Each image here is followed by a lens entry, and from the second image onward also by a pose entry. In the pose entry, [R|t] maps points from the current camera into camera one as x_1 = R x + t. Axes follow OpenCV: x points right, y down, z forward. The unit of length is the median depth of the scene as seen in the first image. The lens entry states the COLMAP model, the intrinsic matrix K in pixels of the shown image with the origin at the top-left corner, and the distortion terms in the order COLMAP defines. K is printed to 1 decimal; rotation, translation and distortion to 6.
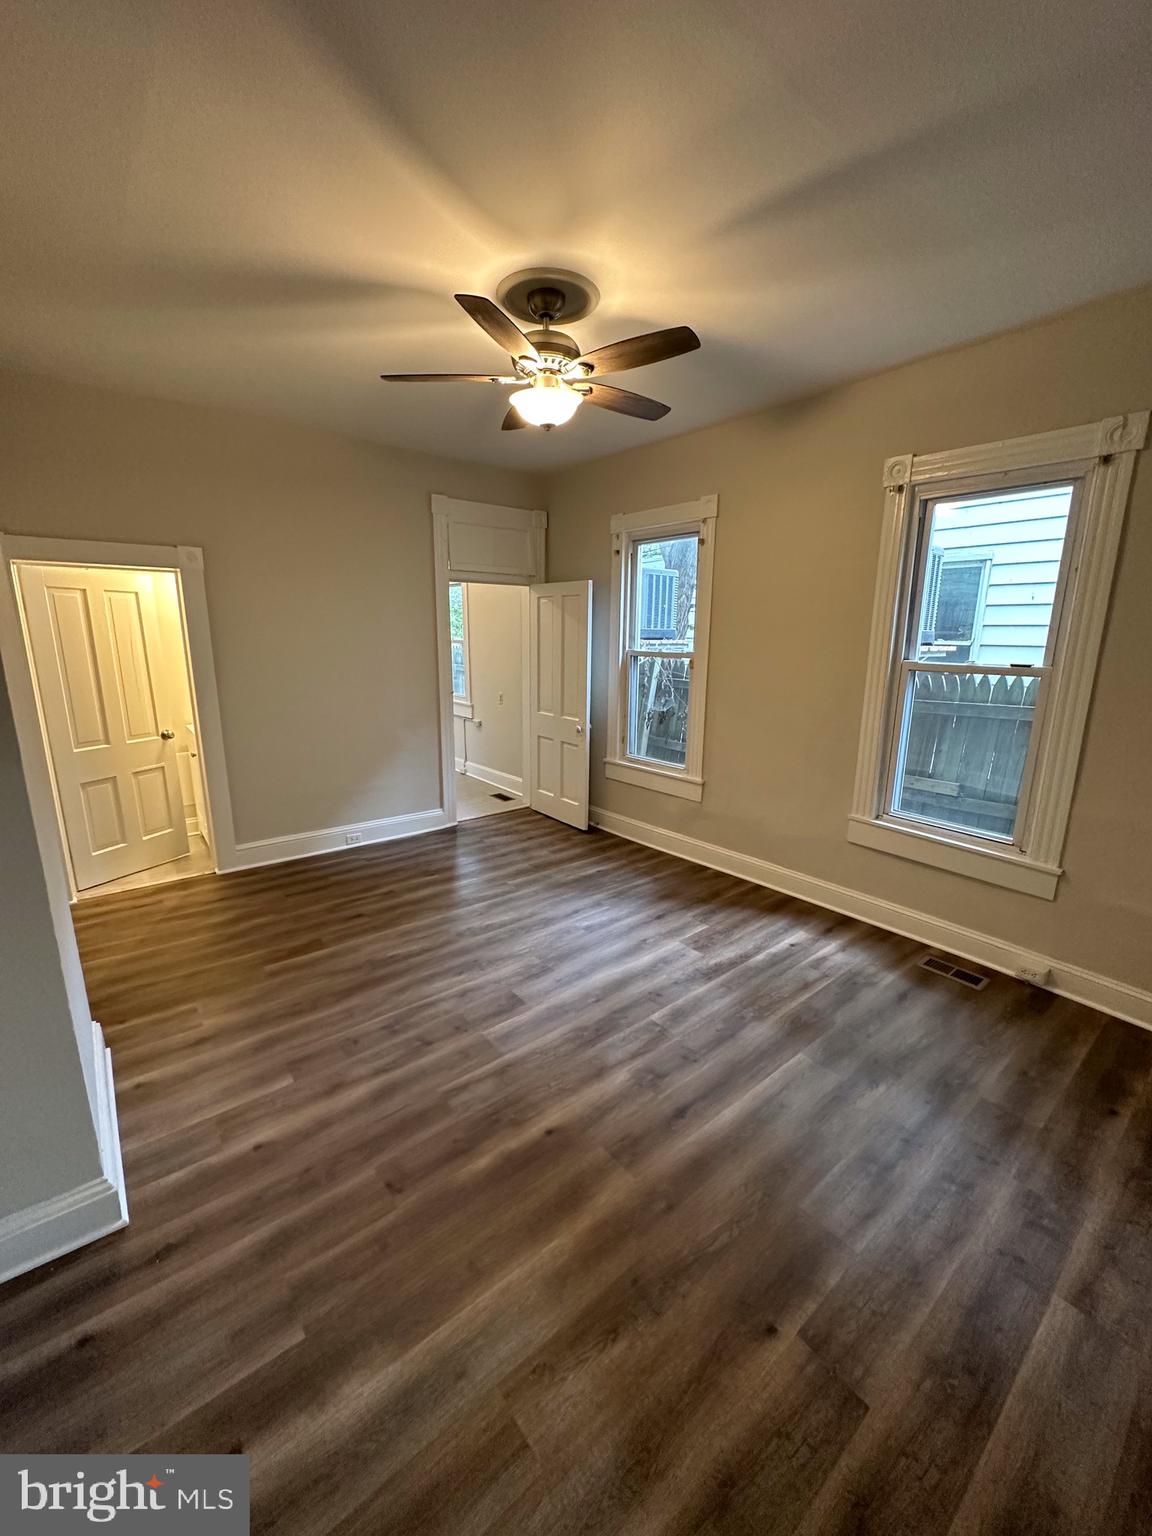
lens RADIAL K [[612.4, 0, 574.8], [0, 612.4, 766.9], [0, 0, 1]] dist [-0.001723, 0.000492]
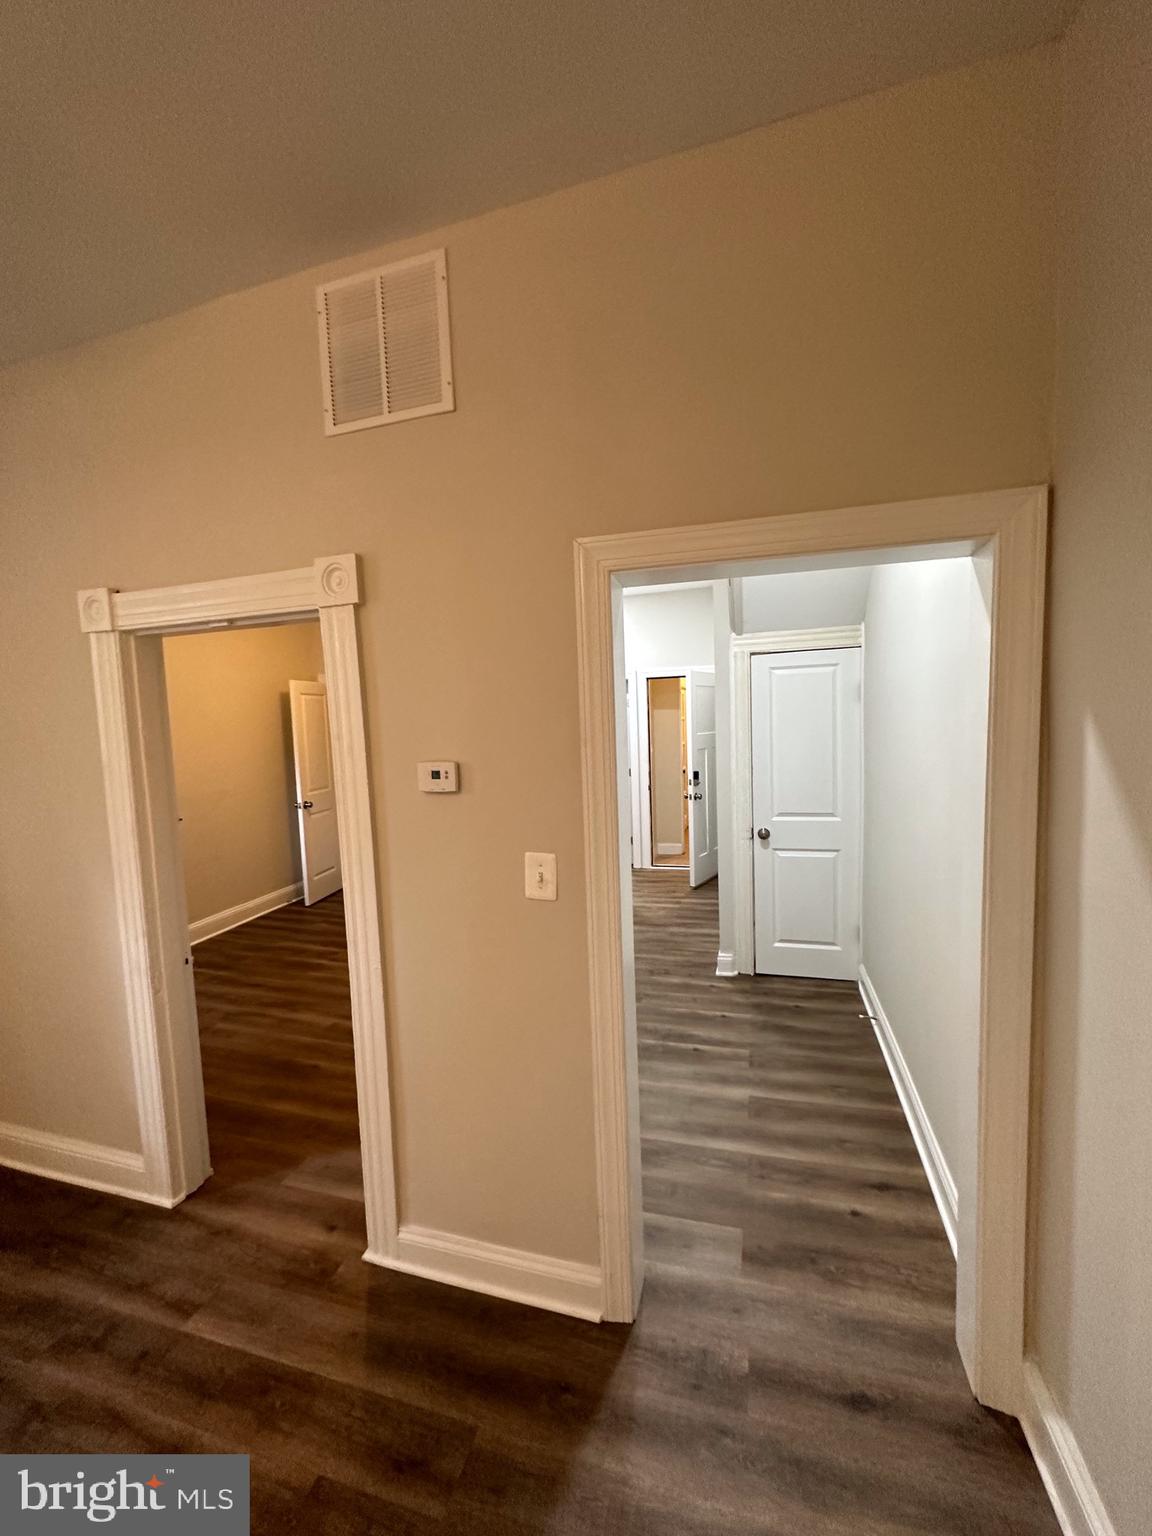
lens RADIAL K [[610.1, 0, 578.8], [0, 610.1, 764.5], [0, 0, 1]] dist [-0.000548, 0.000221]
pose [[-0.571333, -0.048104, 0.819307, -0.228904], [0.210673, 0.956235, 0.203054, -0.084245], [-0.793218, 0.288618, -0.536195, 0.363233]]
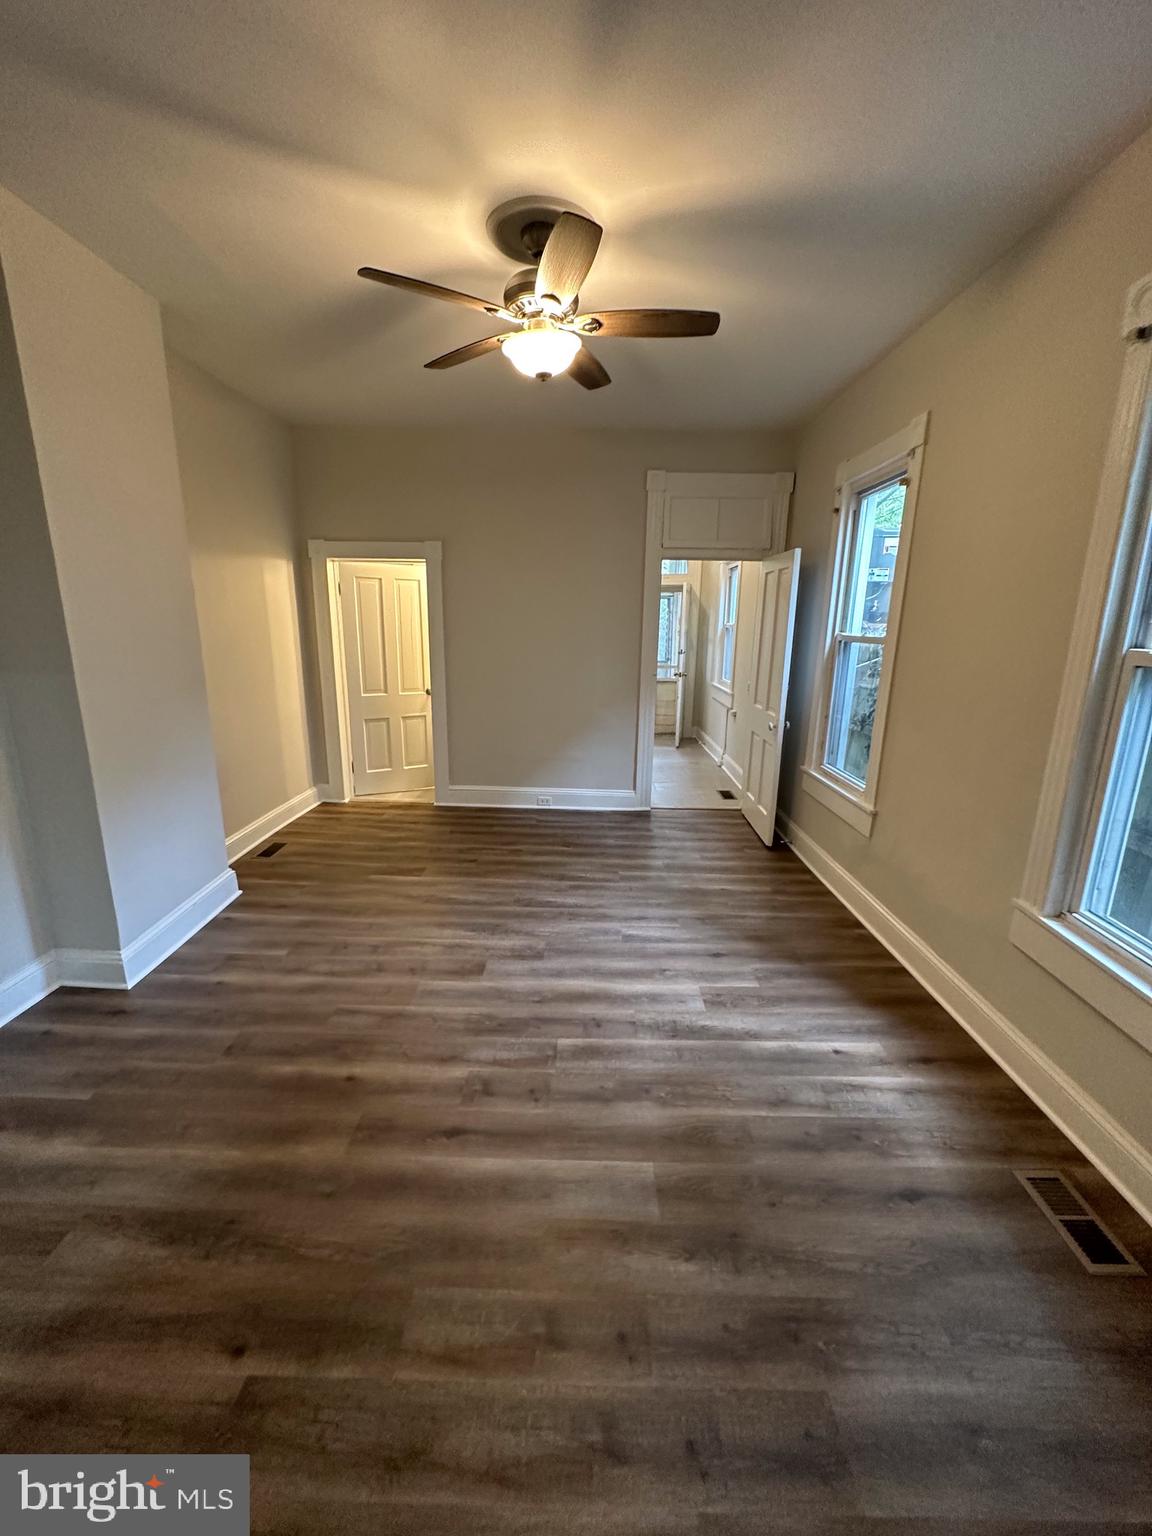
lens RADIAL K [[612.4, 0, 574.8], [0, 612.4, 766.9], [0, 0, 1]] dist [-0.001723, 0.000492]
pose [[0.765660, 0.155096, -0.624268, 0.529384], [-0.149409, 0.986834, 0.061926, -0.028218], [0.625653, 0.045857, 0.778752, 0.265680]]
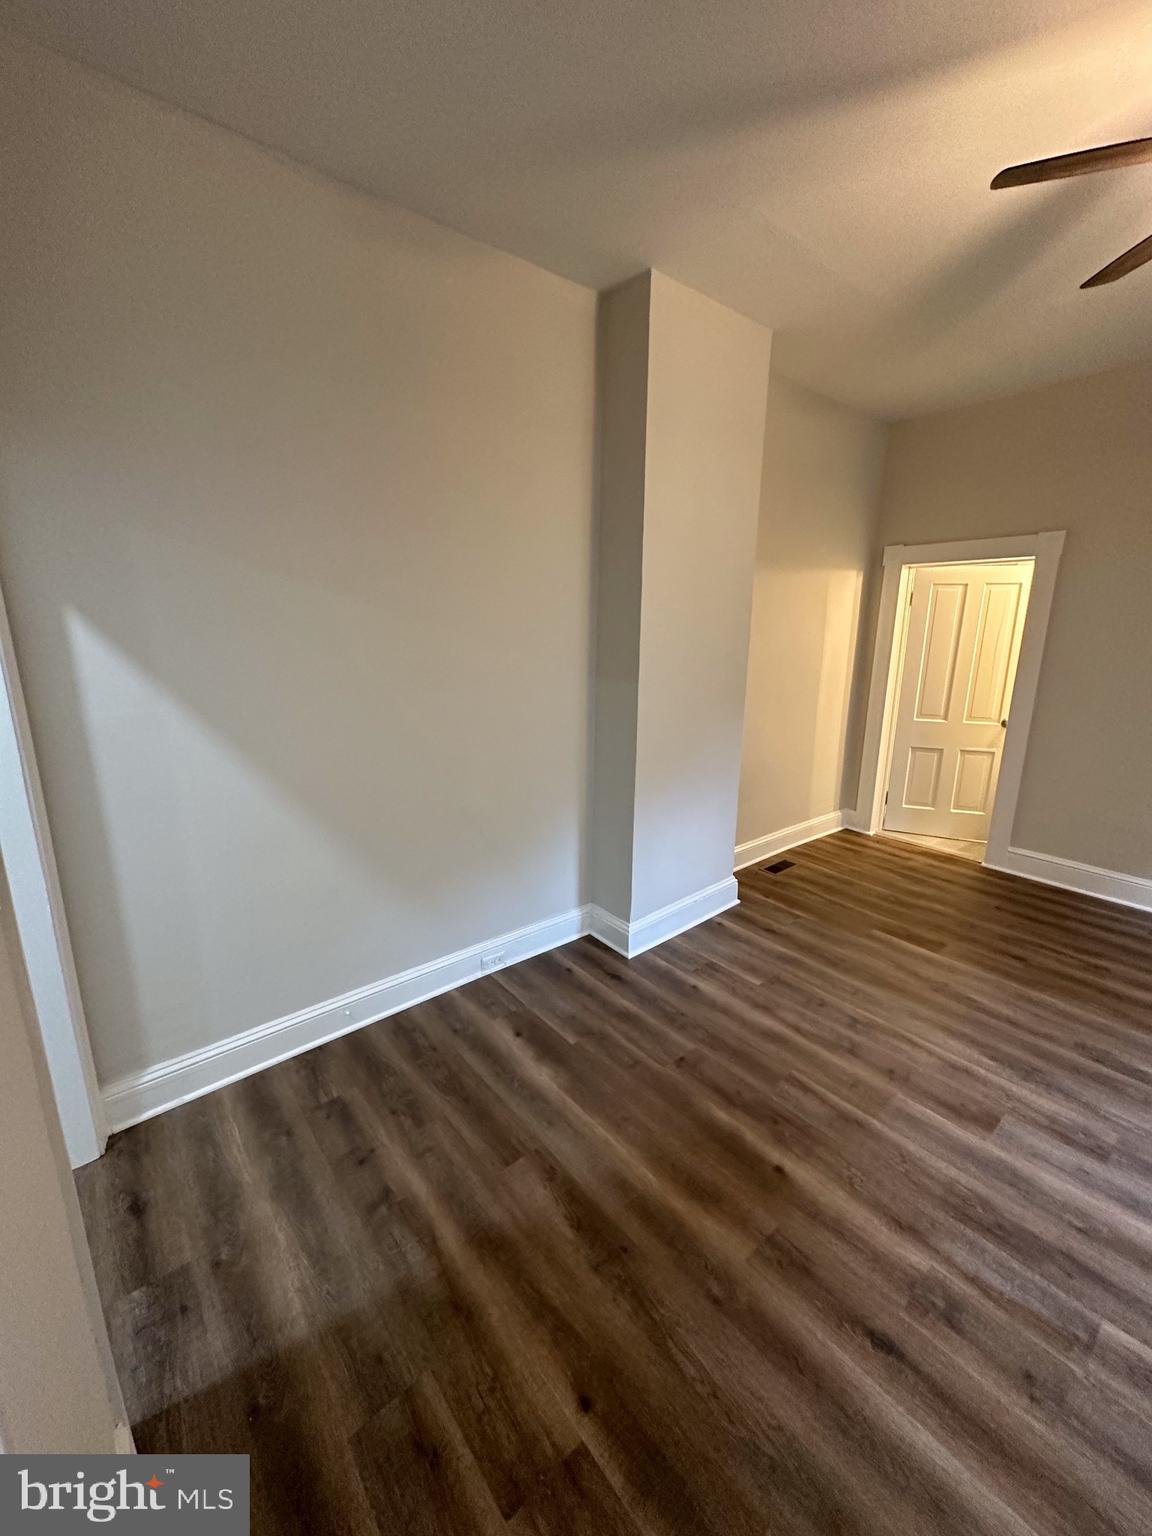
lens RADIAL K [[611.9, 0, 573.8], [0, 611.9, 765.6], [0, 0, 1]] dist [-0.000563, -0.000016]
pose [[0.006177, 0.219669, -0.975555, 0.452565], [-0.222979, 0.951313, 0.212799, -0.055104], [0.974804, 0.216213, 0.054857, 0.347089]]
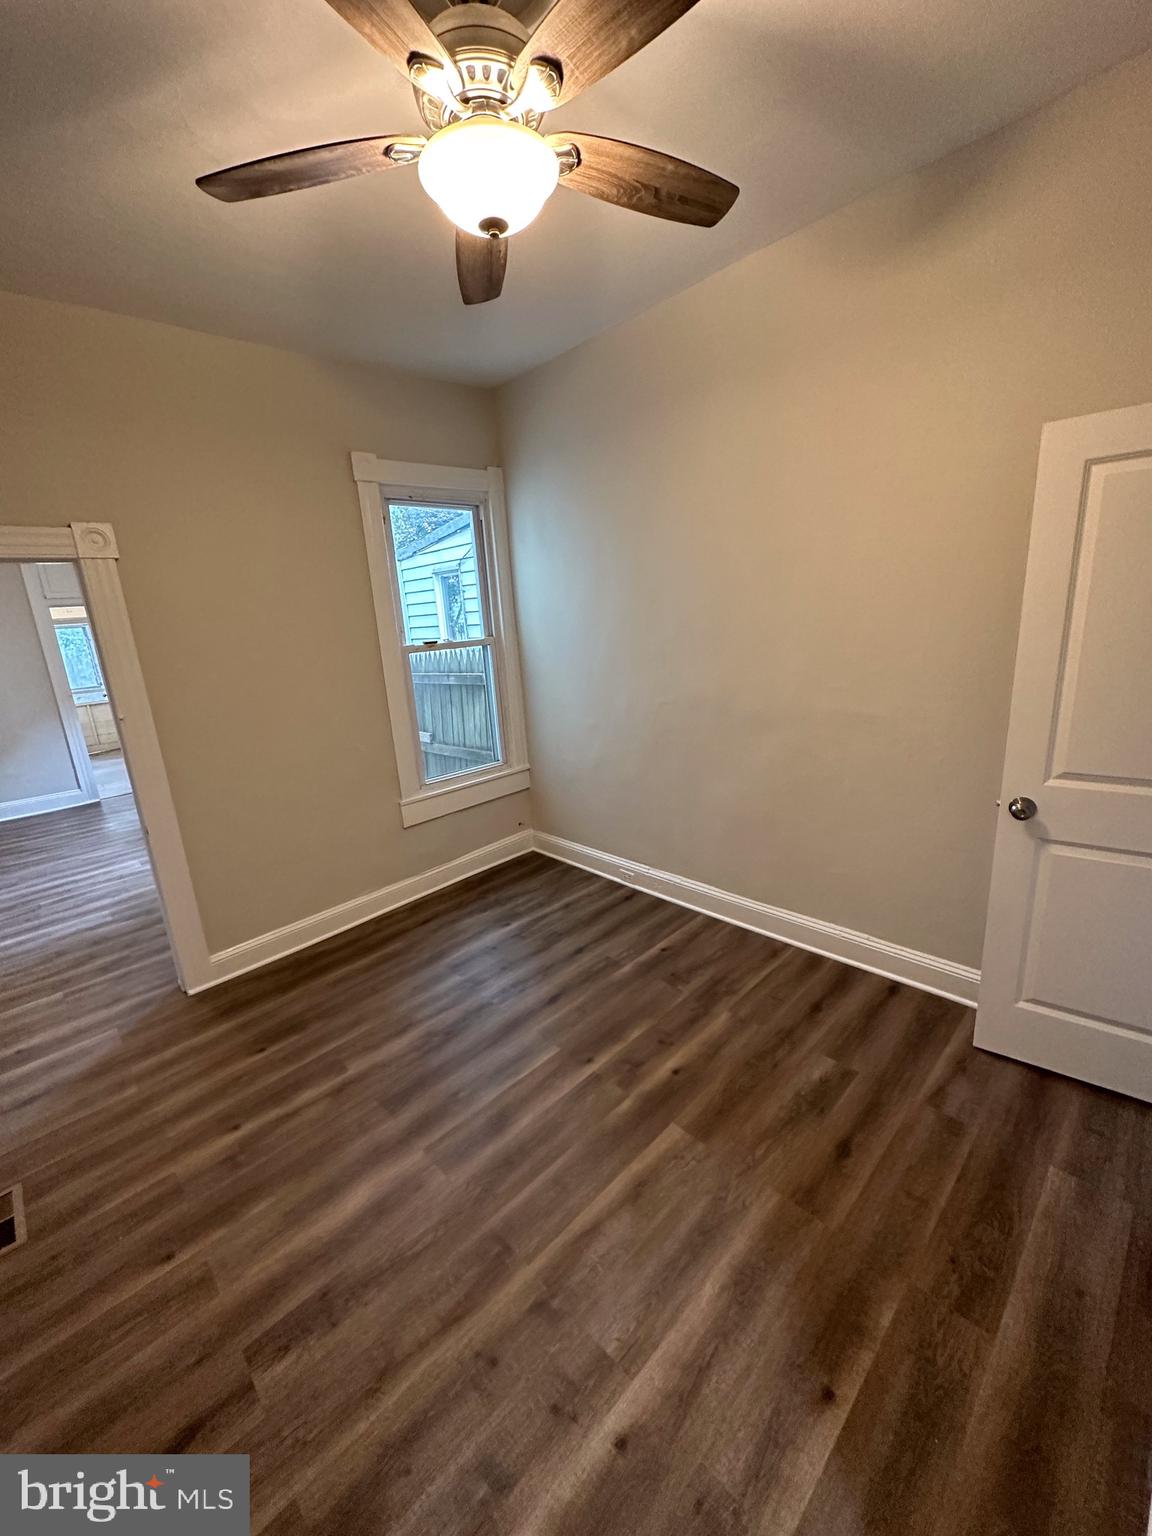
lens RADIAL K [[612.4, 0, 574.8], [0, 612.4, 766.9], [0, 0, 1]] dist [-0.001723, 0.000492]
pose [[0.994162, -0.087827, 0.062673, 1.166444], [0.086066, 0.995829, 0.030281, 0.118122], [-0.065072, -0.024710, 0.997575, -0.507226]]
